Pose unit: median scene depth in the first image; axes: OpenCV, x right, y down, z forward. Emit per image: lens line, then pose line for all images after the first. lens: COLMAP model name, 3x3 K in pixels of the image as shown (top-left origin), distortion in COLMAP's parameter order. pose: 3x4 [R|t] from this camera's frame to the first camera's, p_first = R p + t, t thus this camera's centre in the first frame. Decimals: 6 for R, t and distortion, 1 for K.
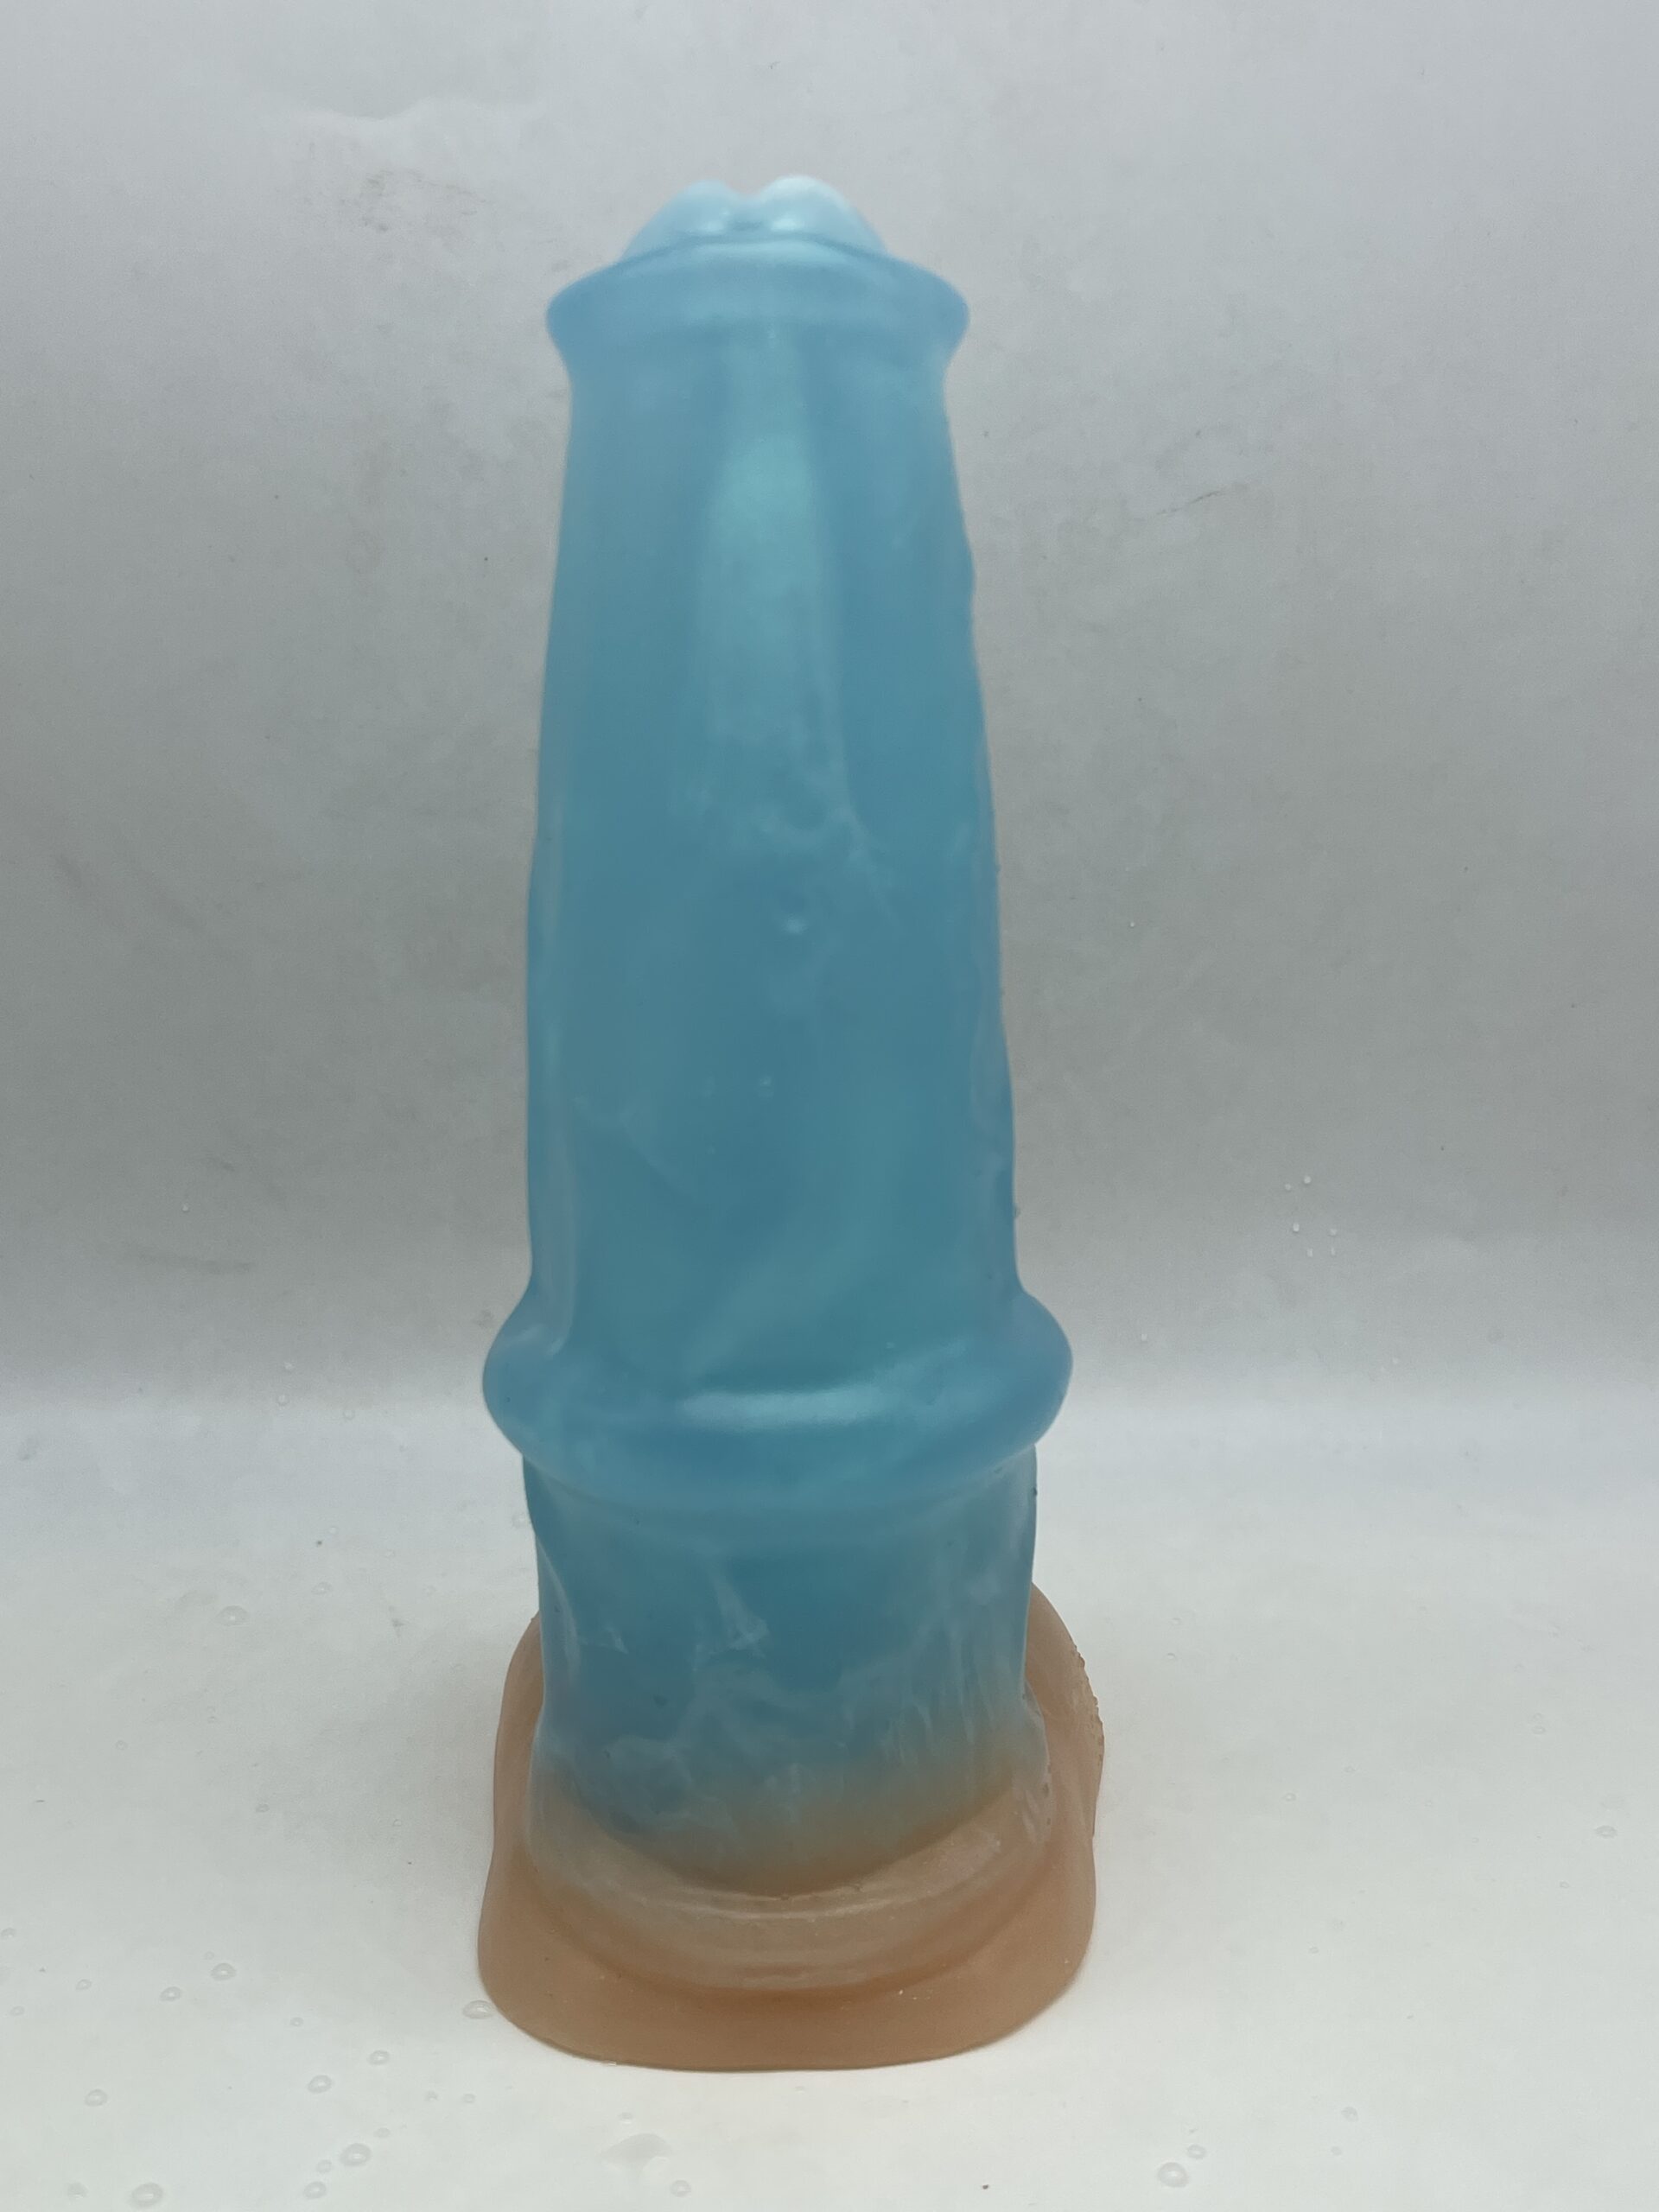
lens RADIAL K [[2388.4, 0, 813.3], [0, 2388.4, 1110.6], [0, 0, 1]] dist [0.026482, 0.000000]
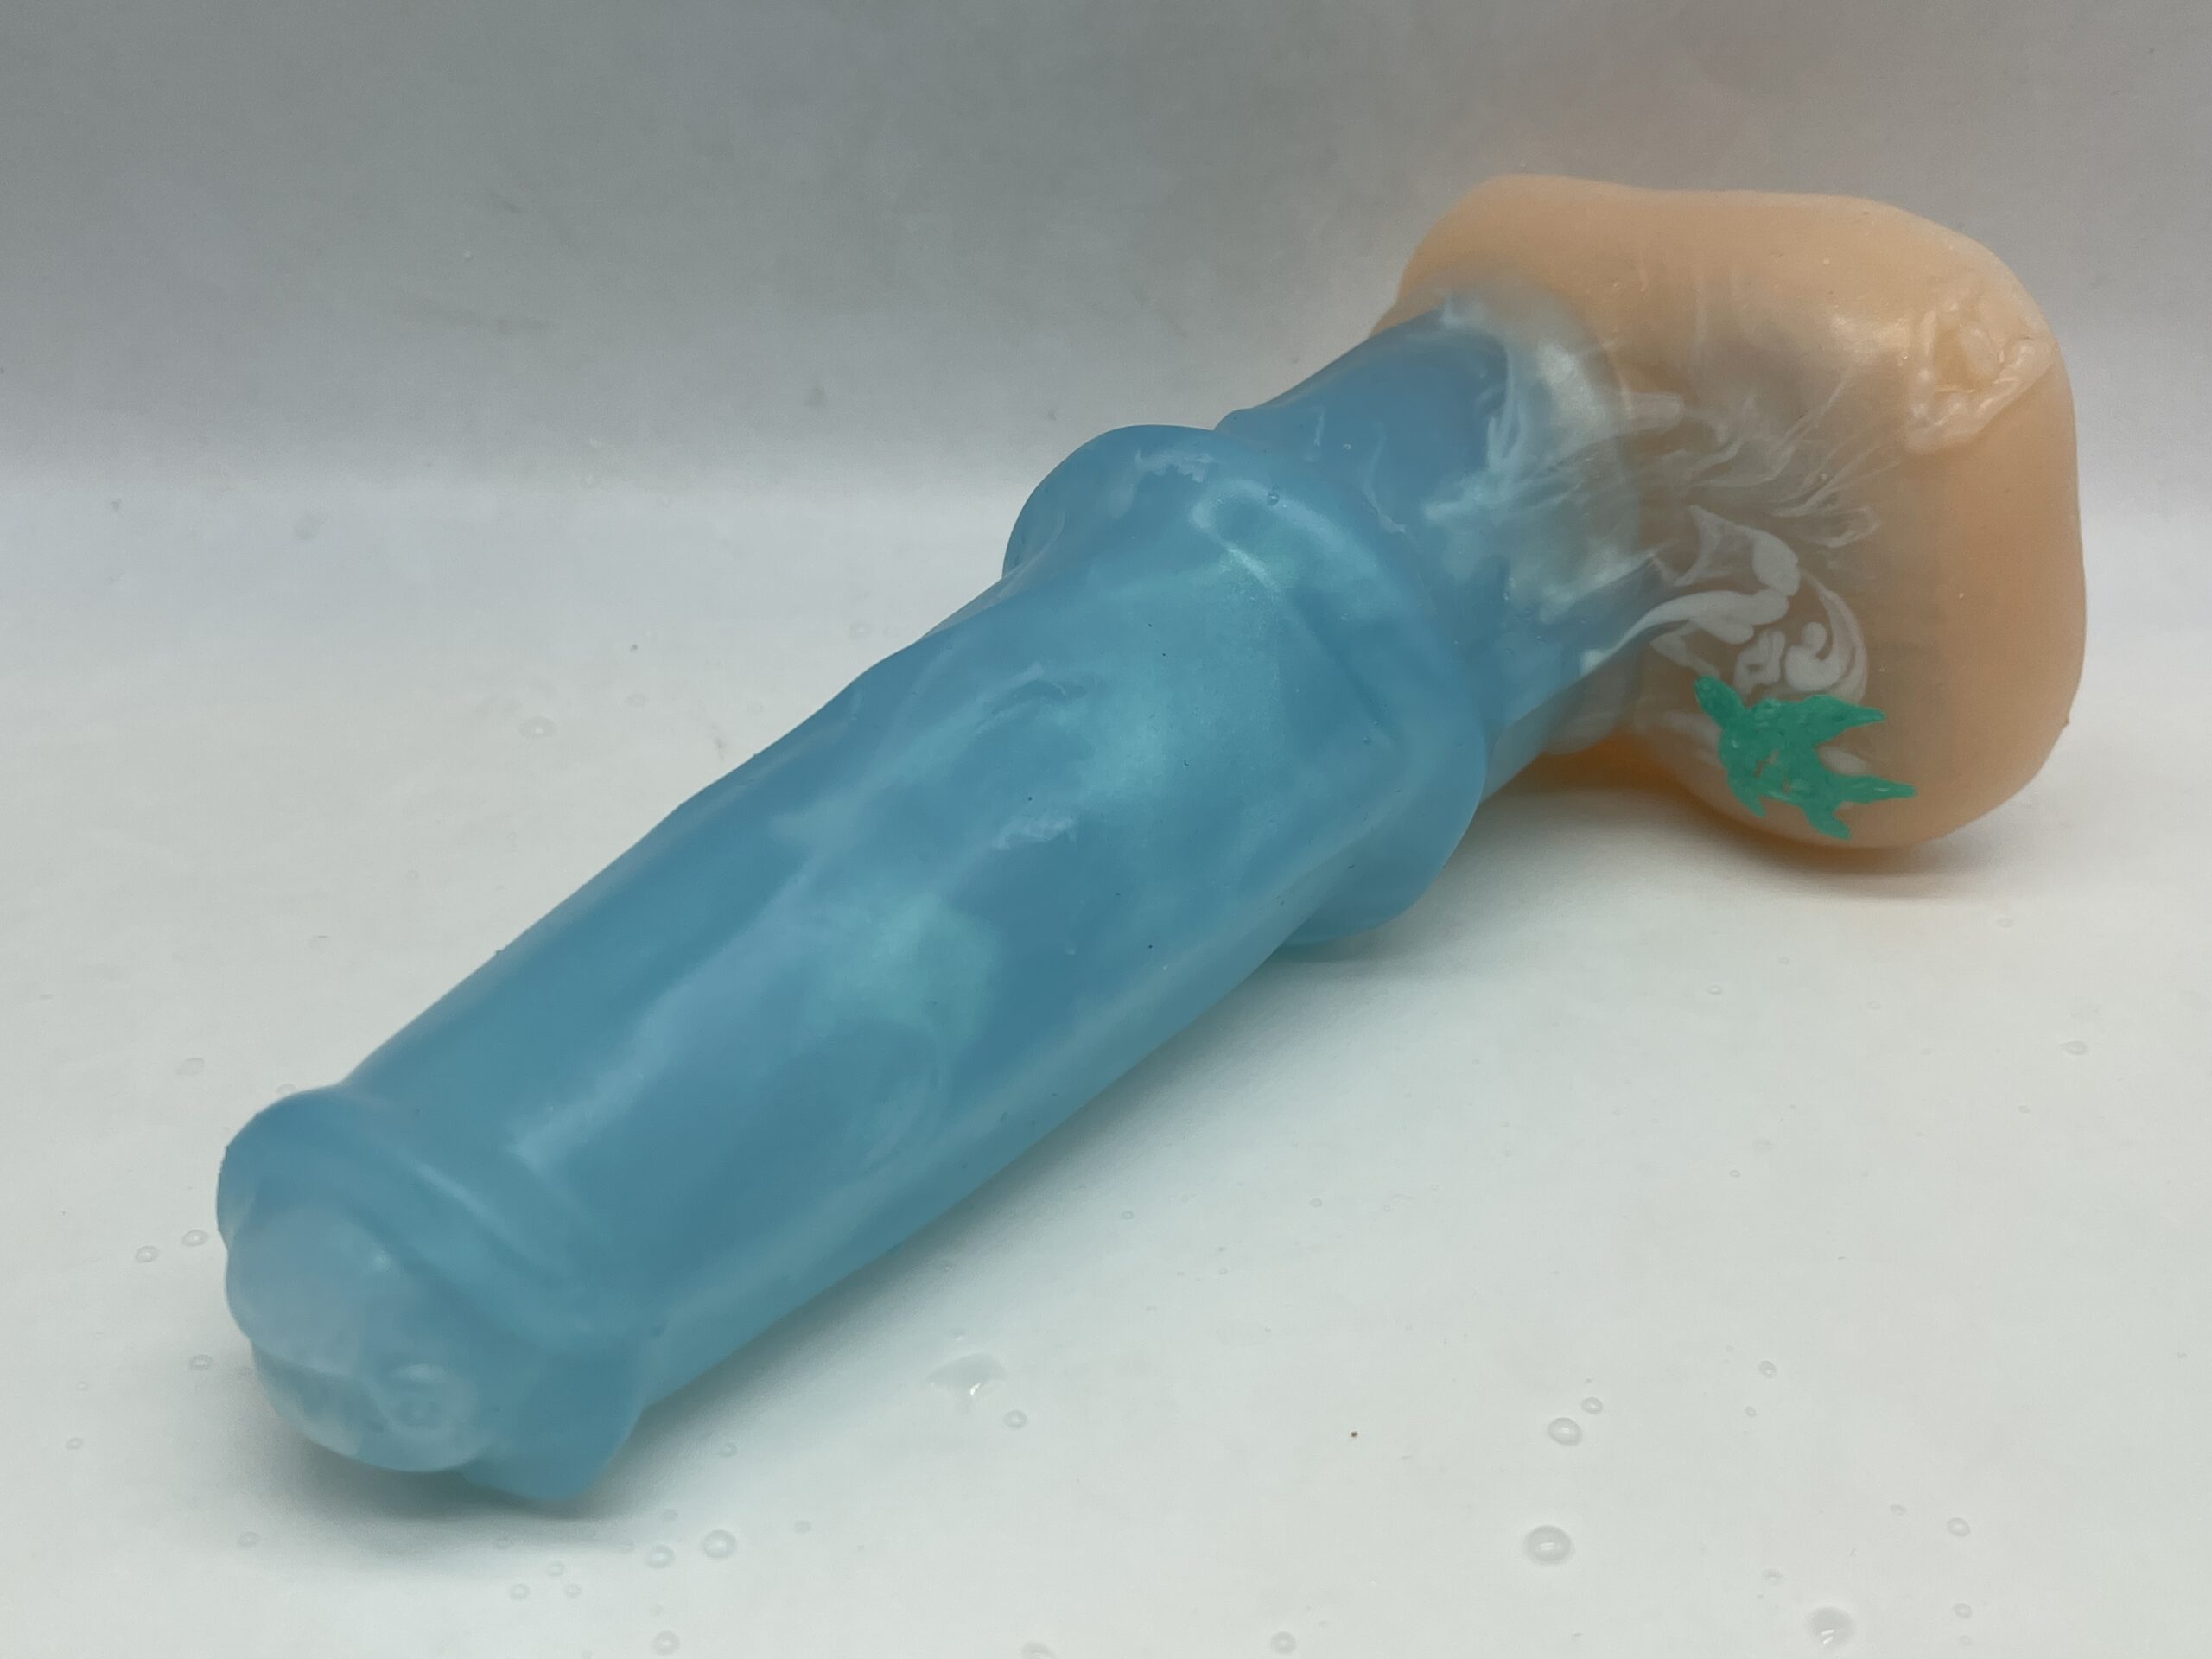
lens RADIAL K [[2388.4, 0, 1126.4], [0, 2388.4, 835.0], [0, 0, 1]] dist [0.026482, 0.000000]
pose [[0.999209, 0.031918, -0.023699, 0.000392], [-0.023619, 0.956153, 0.291914, -0.020140], [0.031978, -0.291123, 0.956151, 0.156111]]
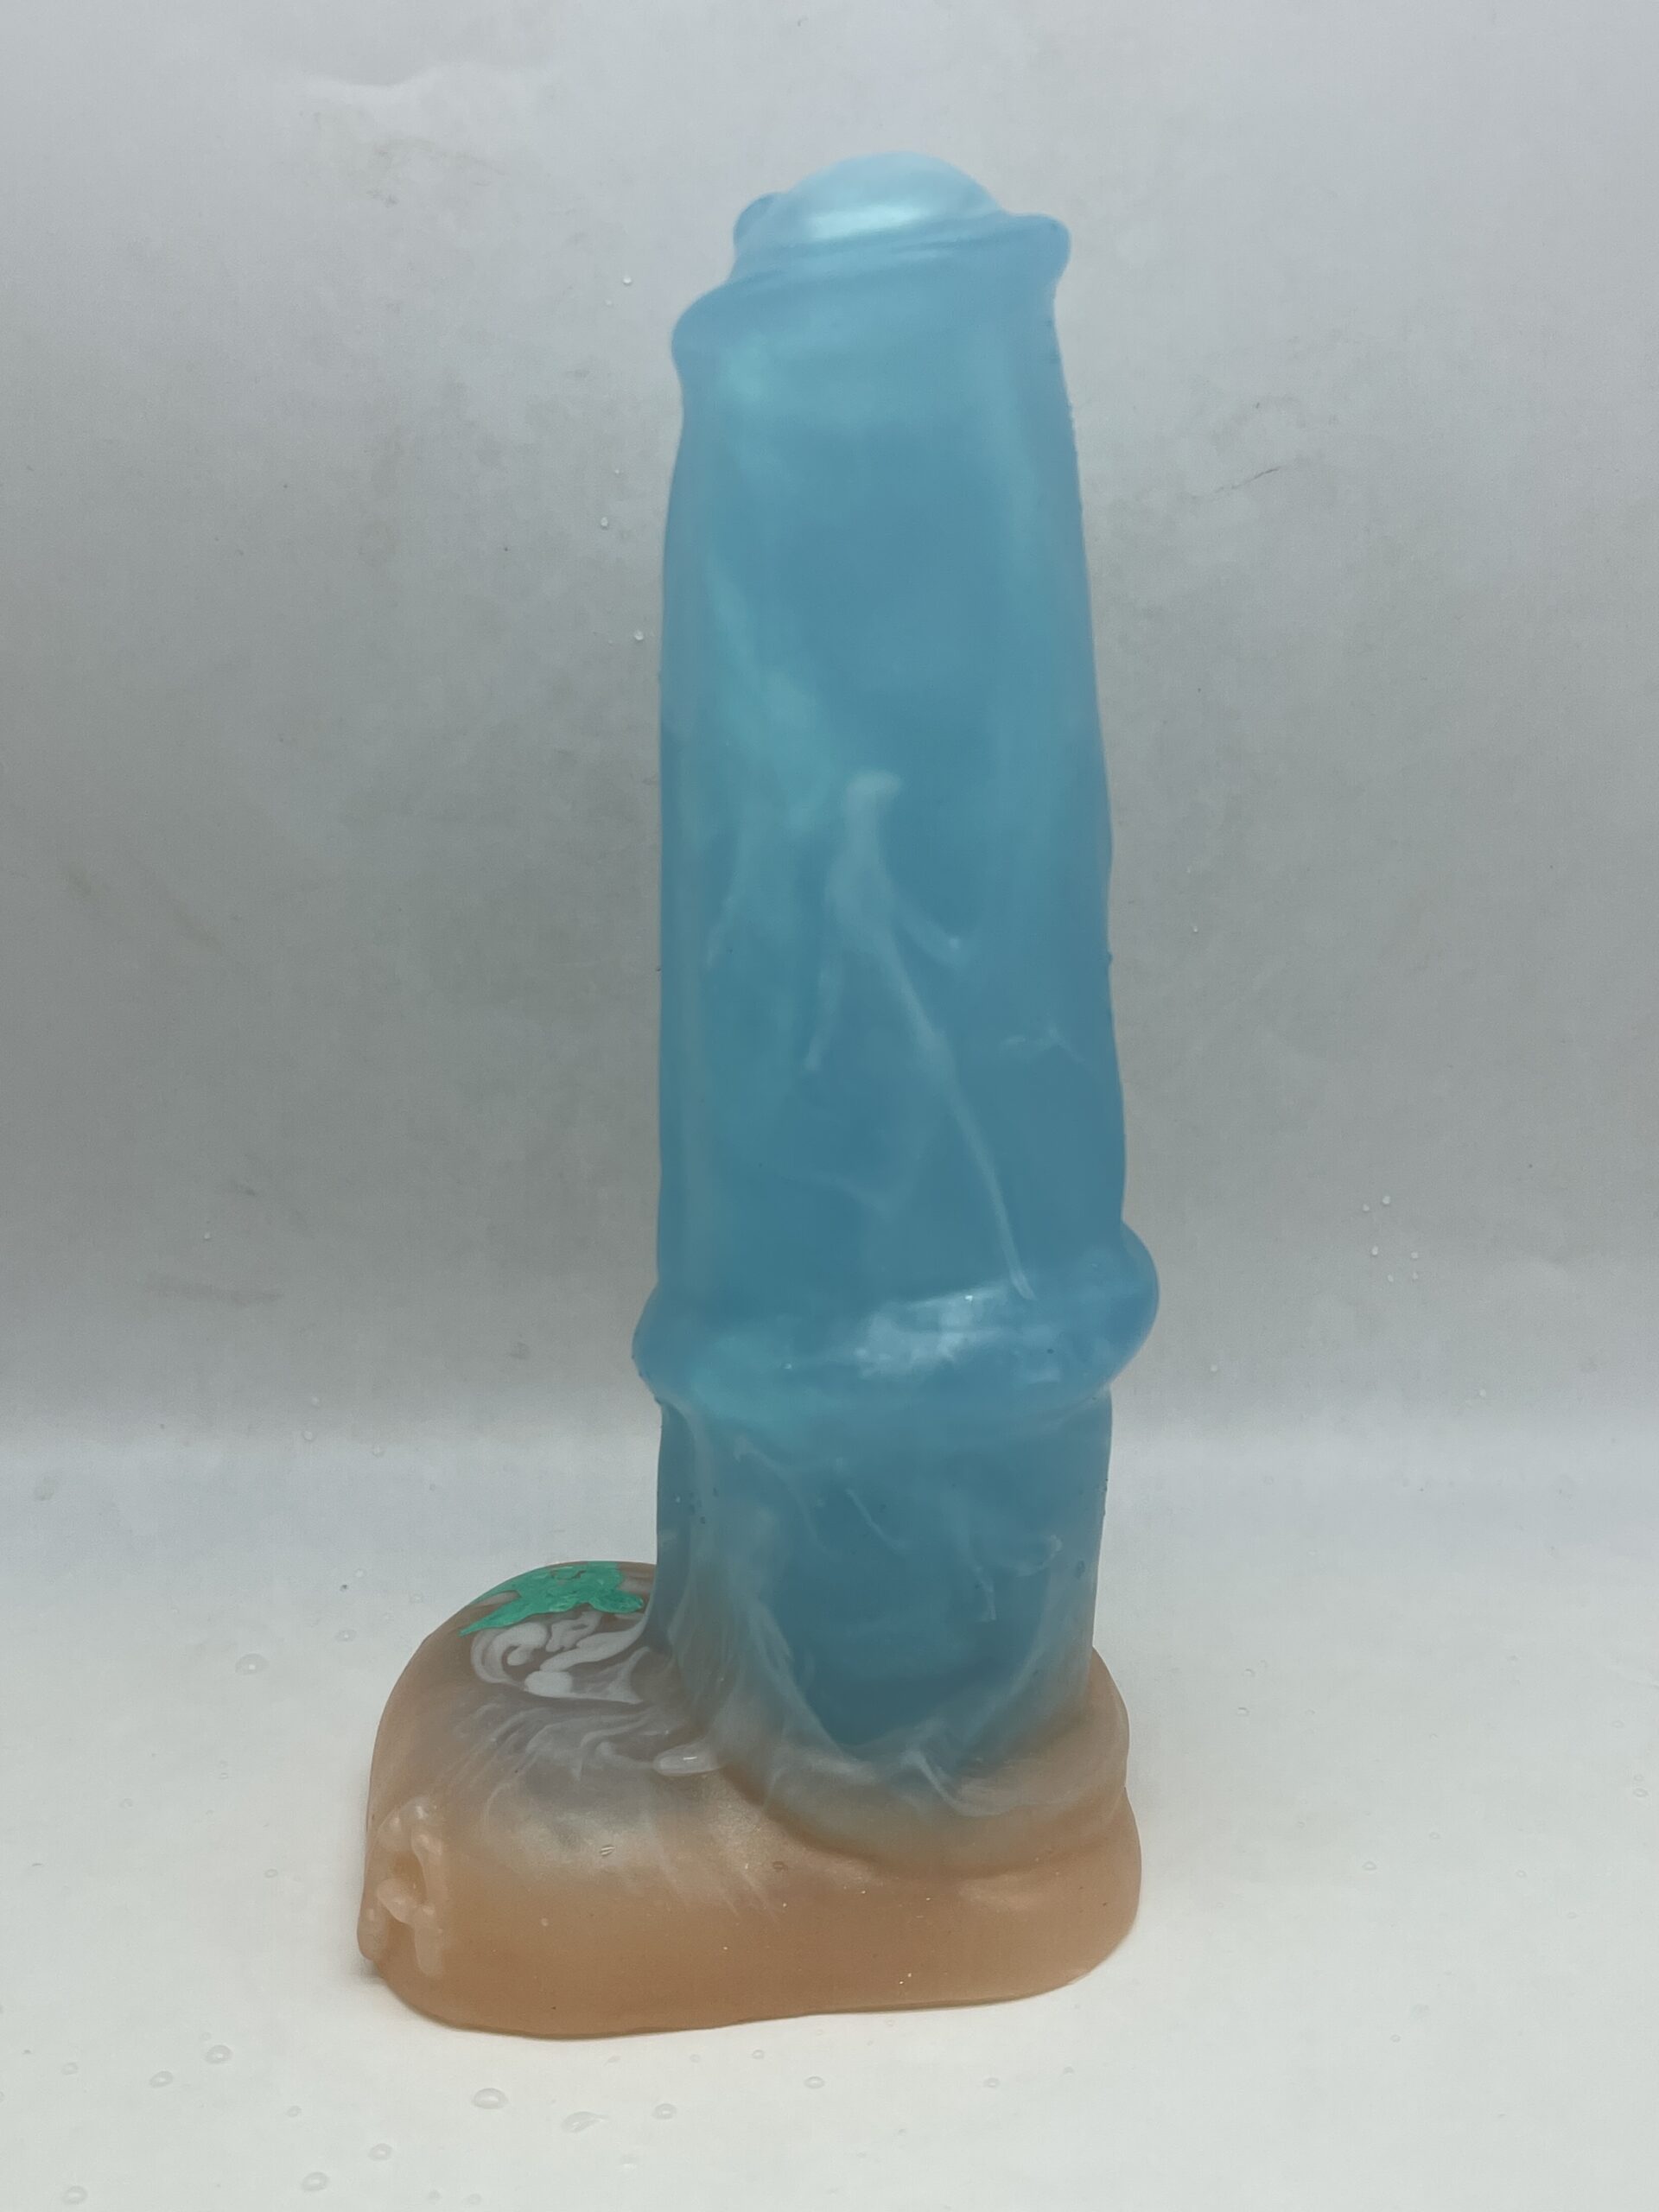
lens RADIAL K [[2388.4, 0, 835.4], [0, 2388.4, 1102.5], [0, 0, 1]] dist [0.026482, 0.000000]
pose [[0.999551, -0.006839, -0.029157, 0.020704], [0.006423, 0.999876, -0.014346, 0.003121], [0.029251, 0.014153, 0.999472, 0.060408]]
